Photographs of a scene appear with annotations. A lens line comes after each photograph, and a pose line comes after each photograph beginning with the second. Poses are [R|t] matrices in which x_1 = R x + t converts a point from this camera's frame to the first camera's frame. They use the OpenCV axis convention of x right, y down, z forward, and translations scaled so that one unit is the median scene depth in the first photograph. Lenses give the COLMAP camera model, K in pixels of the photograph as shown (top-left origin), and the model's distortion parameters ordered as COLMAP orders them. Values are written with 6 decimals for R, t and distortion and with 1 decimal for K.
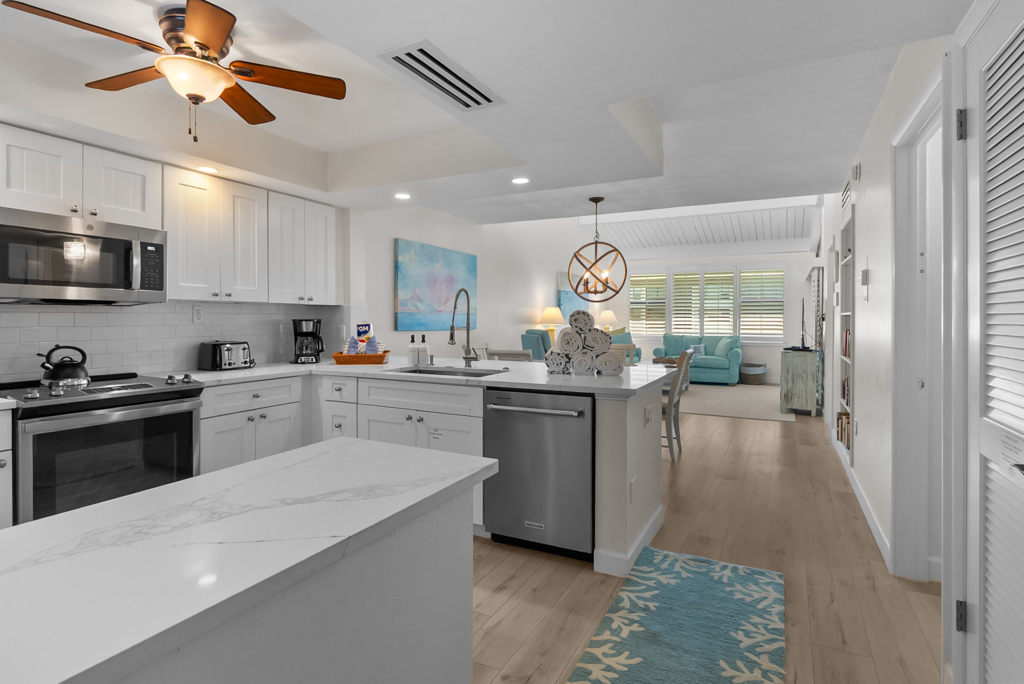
lens RADIAL K [[530.6, 0, 511.5], [0, 530.6, 321.6], [0, 0, 1]] dist [-0.000110, 0.000397]
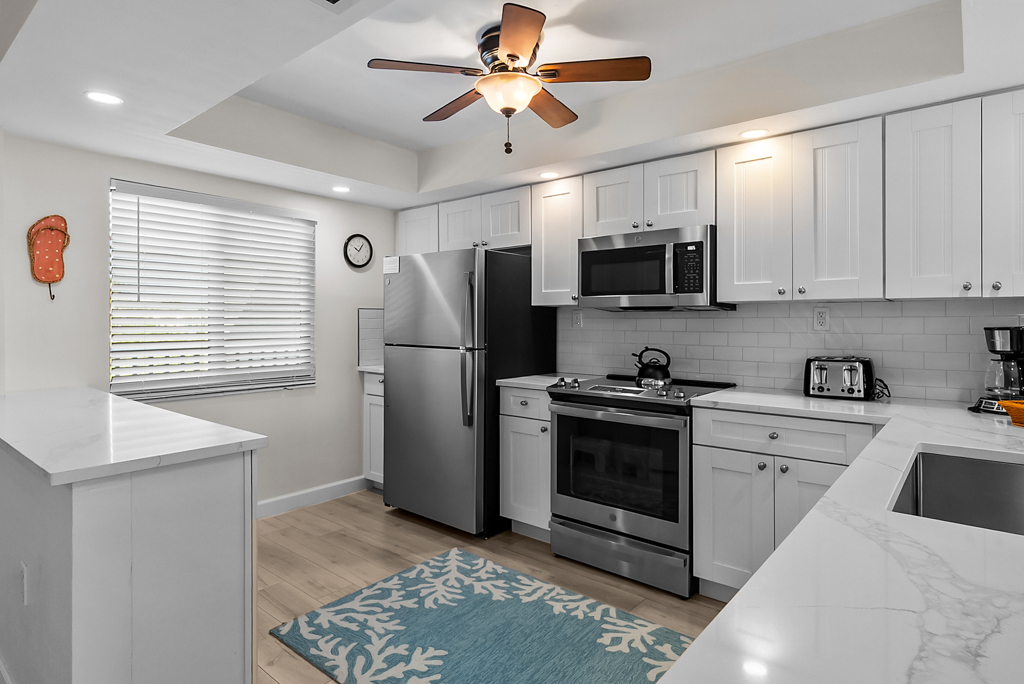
lens RADIAL K [[551.1, 0, 503.9], [0, 551.1, 322.1], [0, 0, 1]] dist [-0.001808, -0.000843]
pose [[-0.232045, -0.001923, -0.972703, 0.250212], [-0.008688, 0.999962, 0.000095, -0.004698], [0.972666, 0.008473, -0.232053, 0.688963]]
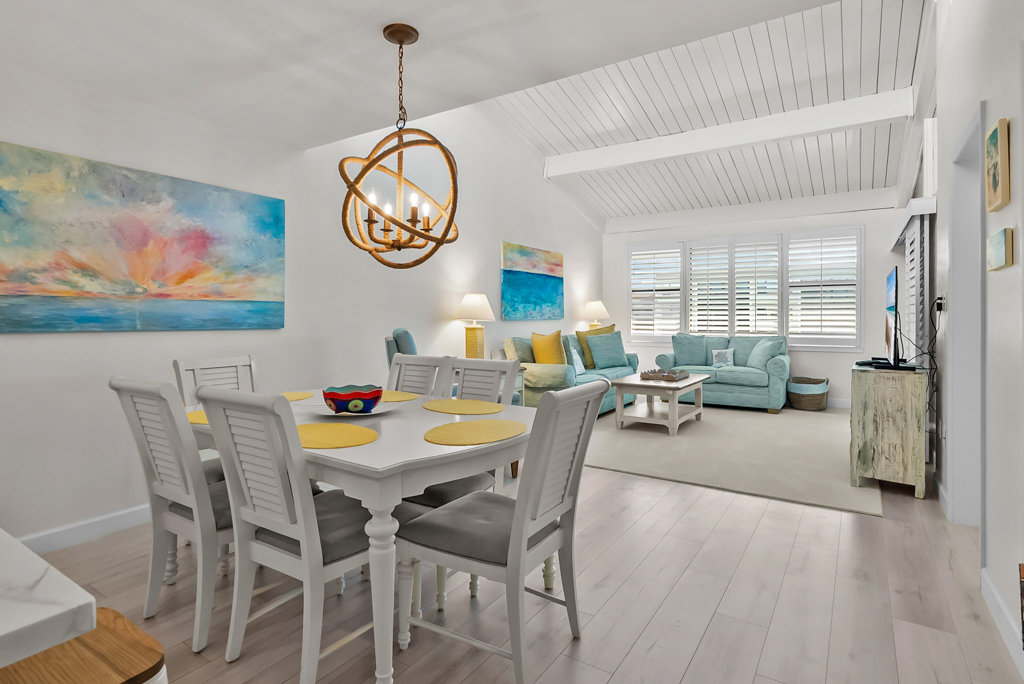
lens RADIAL K [[527.7, 0, 506.4], [0, 527.7, 315.1], [0, 0, 1]] dist [-0.004584, 0.000426]
pose [[0.993358, -0.004523, -0.114973, 0.420059], [0.003753, 0.999969, -0.006909, 0.008823], [0.115001, 0.006431, 0.993345, 0.810483]]
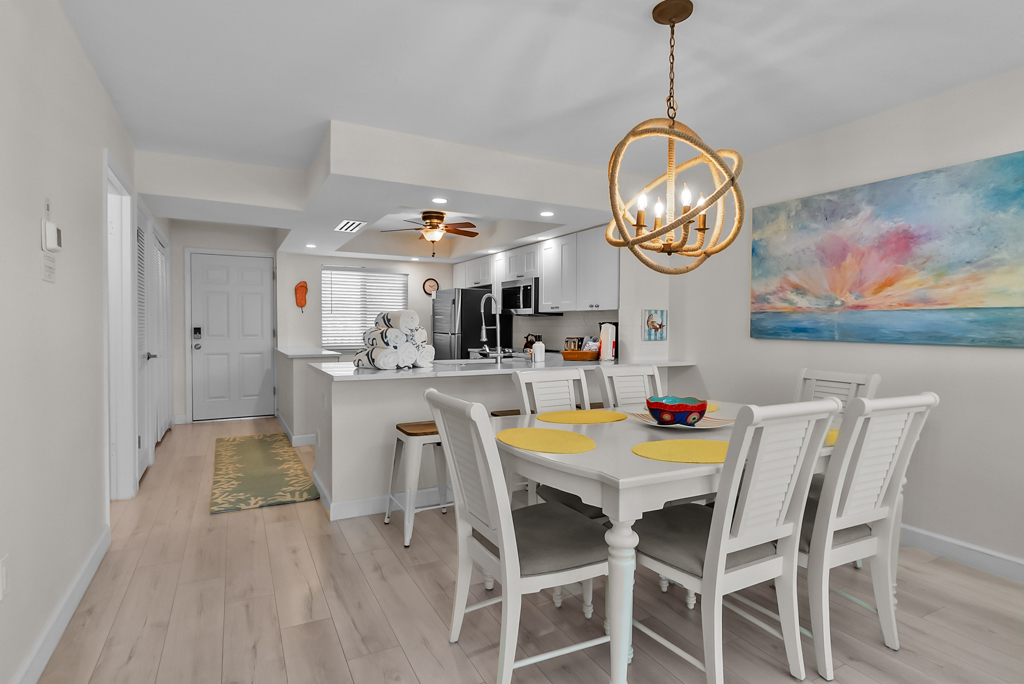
lens RADIAL K [[524.4, 0, 505.6], [0, 524.4, 337.2], [0, 0, 1]] dist [-0.000674, -0.000036]
pose [[-0.576553, 0.014099, -0.816938, 0.780523], [-0.010244, 0.999648, 0.024482, 0.003396], [0.816995, 0.022484, -0.576206, 1.591320]]
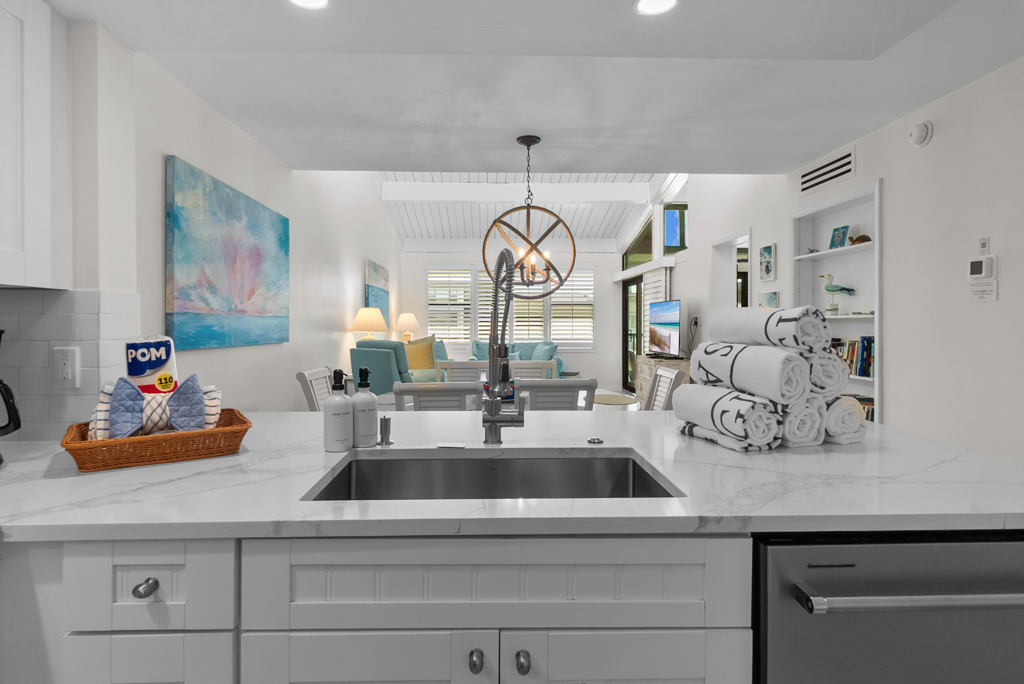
lens RADIAL K [[551.1, 0, 503.9], [0, 551.1, 322.1], [0, 0, 1]] dist [-0.001808, -0.000843]
pose [[0.873910, -0.002129, 0.486083, -0.273434], [0.005435, 0.999971, -0.005392, -0.006101], [-0.486057, 0.007354, 0.873896, 0.598806]]
